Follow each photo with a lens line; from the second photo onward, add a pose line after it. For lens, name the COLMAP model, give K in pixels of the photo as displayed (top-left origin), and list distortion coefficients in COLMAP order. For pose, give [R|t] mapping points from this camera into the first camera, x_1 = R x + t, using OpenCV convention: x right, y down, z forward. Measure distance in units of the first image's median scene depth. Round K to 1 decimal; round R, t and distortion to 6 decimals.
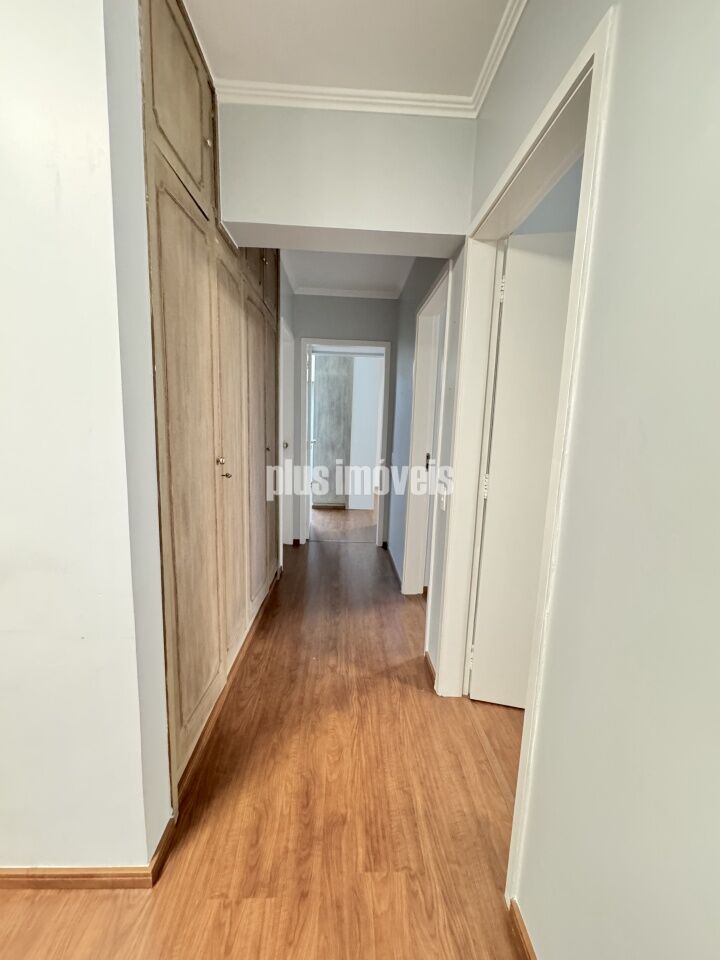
lens RADIAL K [[385.2, 0, 359.9], [0, 385.2, 479.8], [0, 0, 1]] dist [-0.000811, -0.000491]
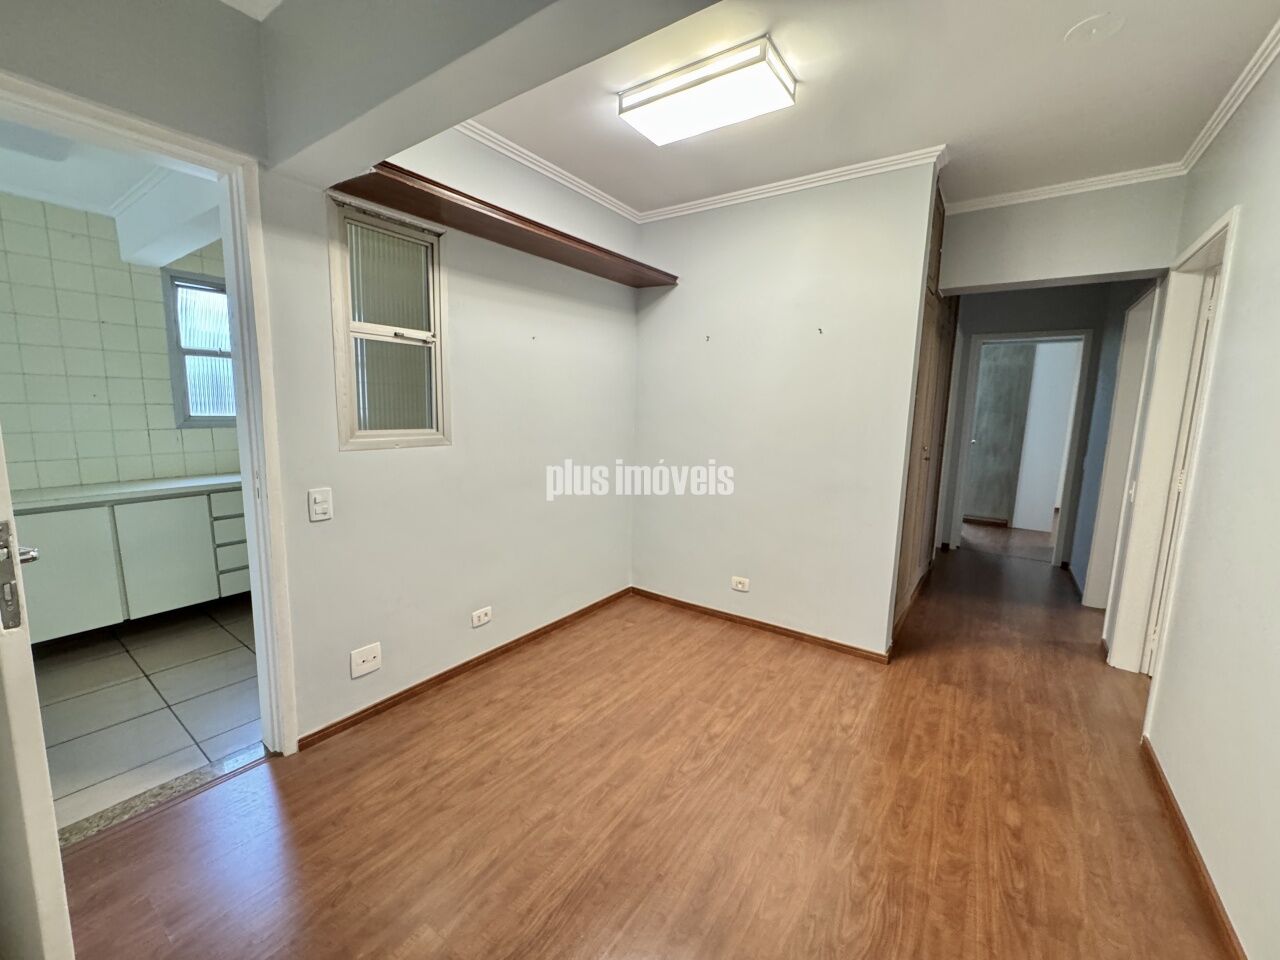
lens RADIAL K [[513.6, 0, 642.4], [0, 513.6, 477.7], [0, 0, 1]] dist [-0.000811, -0.000491]
pose [[0.796203, 0.069611, -0.601012, -0.021943], [-0.089645, 0.995968, -0.003403, 0.141606], [0.598352, 0.056588, 0.799233, -1.045621]]
